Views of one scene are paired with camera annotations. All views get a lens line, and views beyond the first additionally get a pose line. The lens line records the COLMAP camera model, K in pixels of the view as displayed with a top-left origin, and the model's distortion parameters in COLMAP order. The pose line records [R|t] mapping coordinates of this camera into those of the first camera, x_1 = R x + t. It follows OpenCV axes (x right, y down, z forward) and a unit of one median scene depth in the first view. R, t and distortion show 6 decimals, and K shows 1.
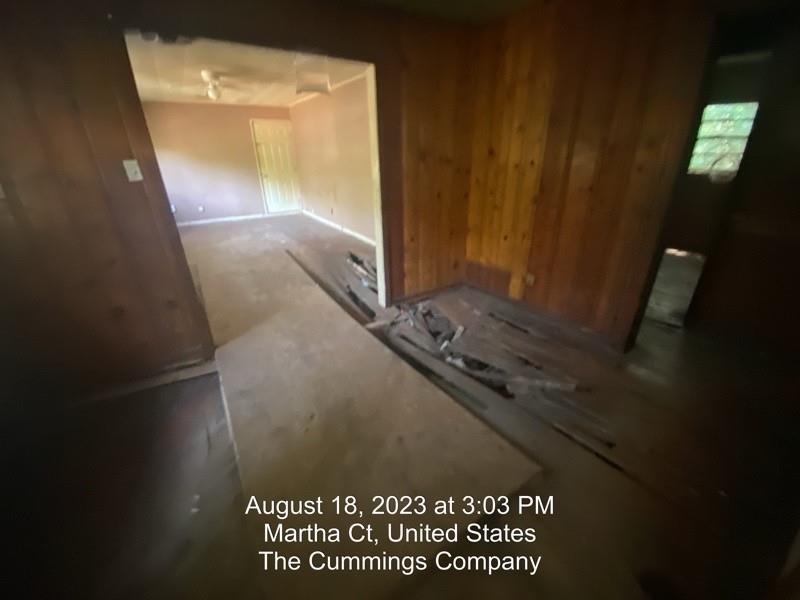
lens RADIAL K [[315.0, 0, 408.1], [0, 315.0, 301.6], [0, 0, 1]] dist [-0.011829, -0.006471]
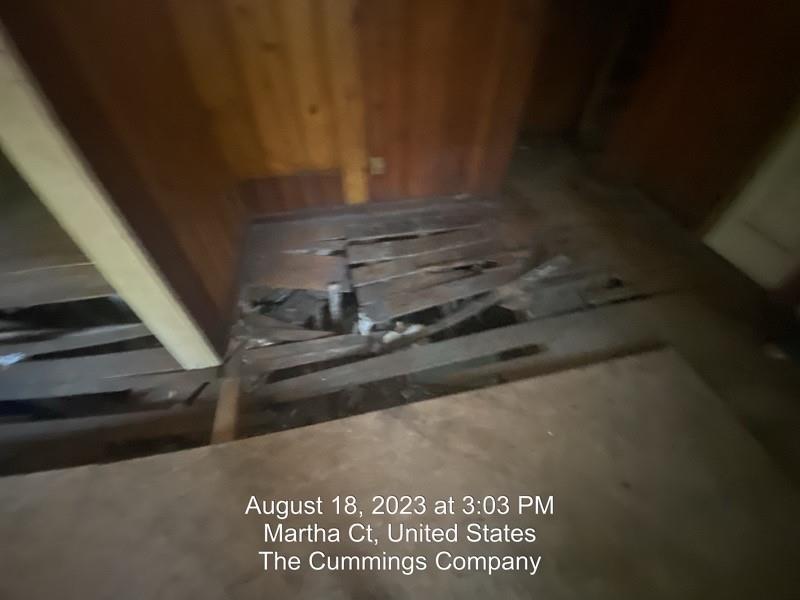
lens RADIAL K [[315.0, 0, 400.7], [0, 315.0, 301.2], [0, 0, 1]] dist [-0.011829, -0.006471]
pose [[0.400827, -0.653110, 0.642484, -0.217157], [0.373085, 0.756863, 0.536624, -0.200858], [-0.836747, 0.024608, 0.547037, 0.627971]]
